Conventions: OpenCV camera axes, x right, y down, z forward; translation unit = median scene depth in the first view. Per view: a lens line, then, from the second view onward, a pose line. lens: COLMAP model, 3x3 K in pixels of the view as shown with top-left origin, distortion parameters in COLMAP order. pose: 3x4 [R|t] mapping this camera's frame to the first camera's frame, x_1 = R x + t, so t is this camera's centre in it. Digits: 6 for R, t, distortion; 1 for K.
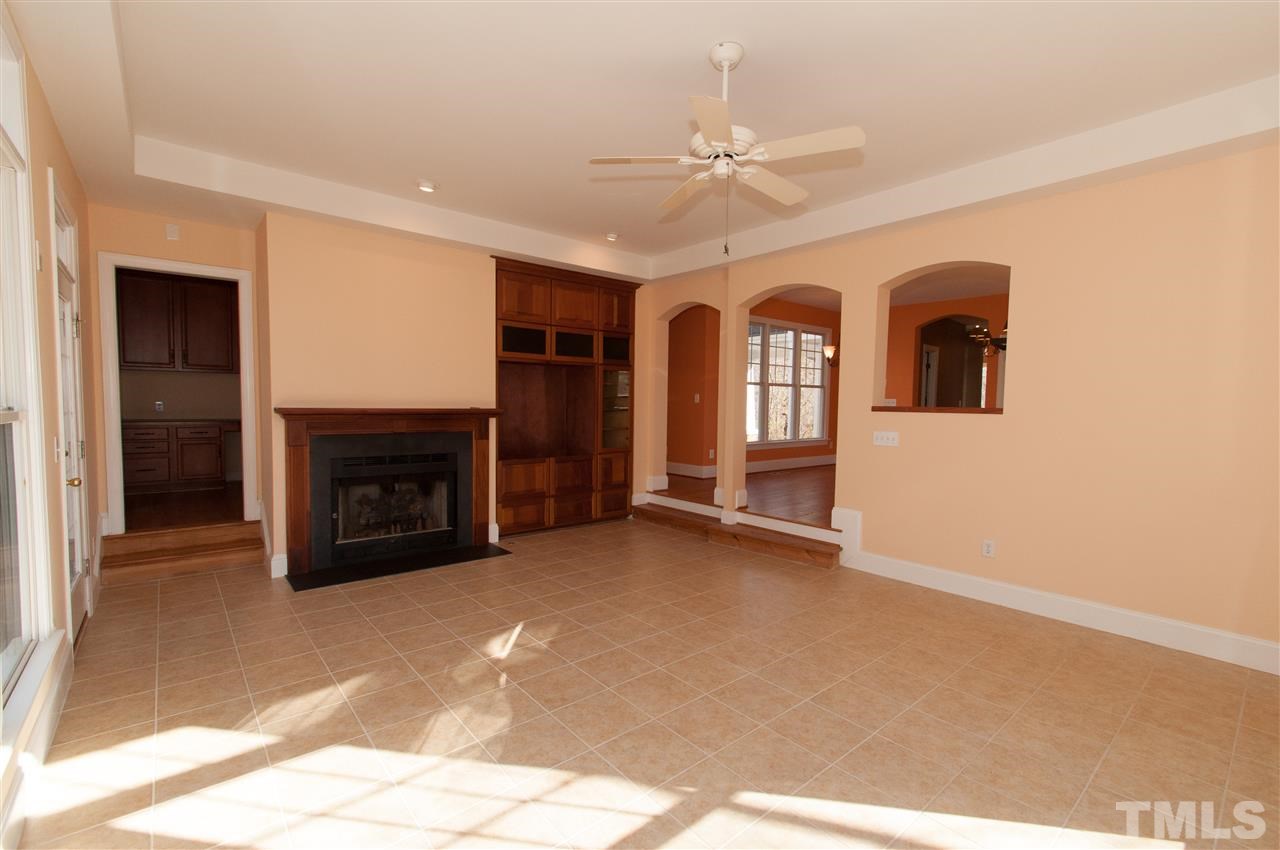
lens RADIAL K [[557.8, 0, 645.6], [0, 557.8, 428.7], [0, 0, 1]] dist [-0.003038, -0.000071]
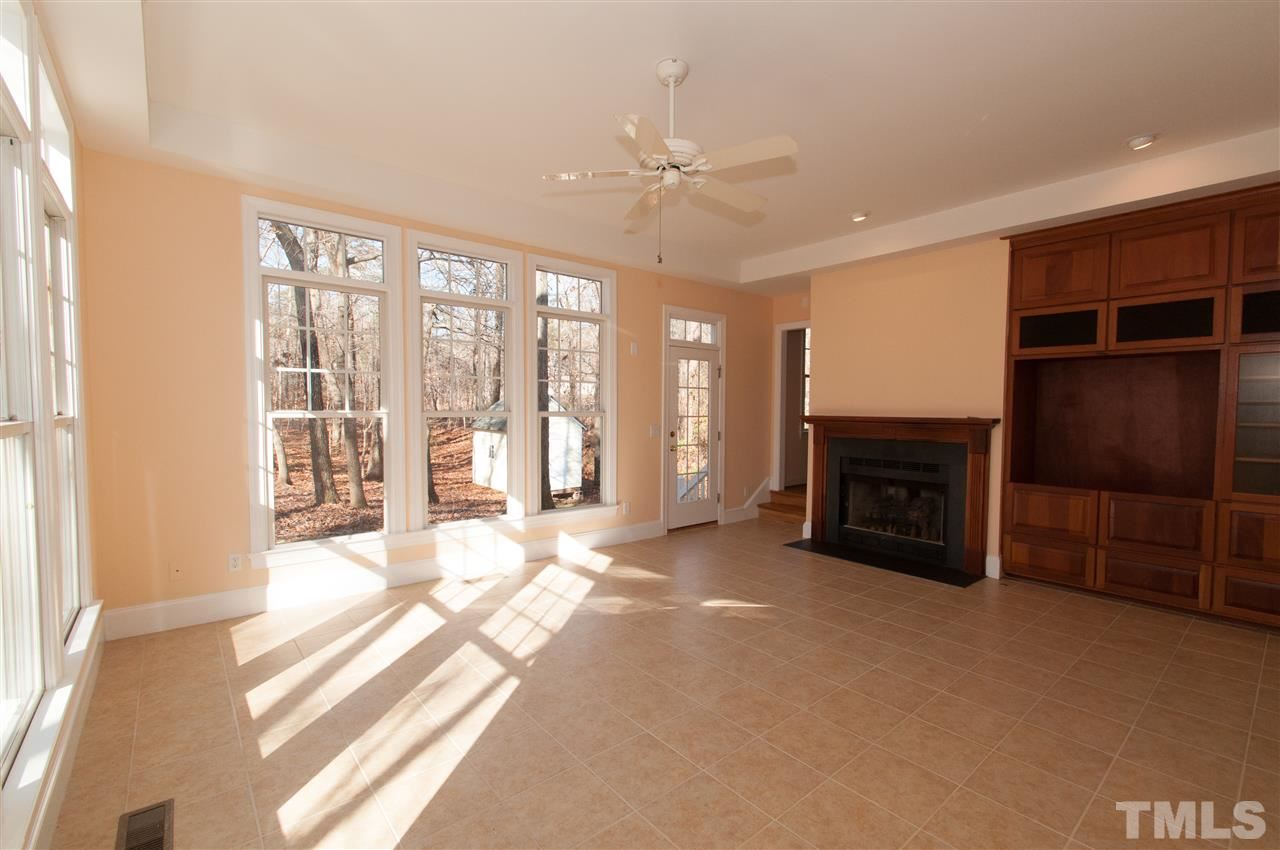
lens RADIAL K [[557.8, 0, 645.1], [0, 557.8, 430.6], [0, 0, 1]] dist [-0.003038, -0.000071]
pose [[-0.005749, 0.026803, -0.999624, 0.681773], [-0.051176, 0.998323, 0.027063, -0.015925], [0.998673, 0.051313, -0.004367, 0.560561]]
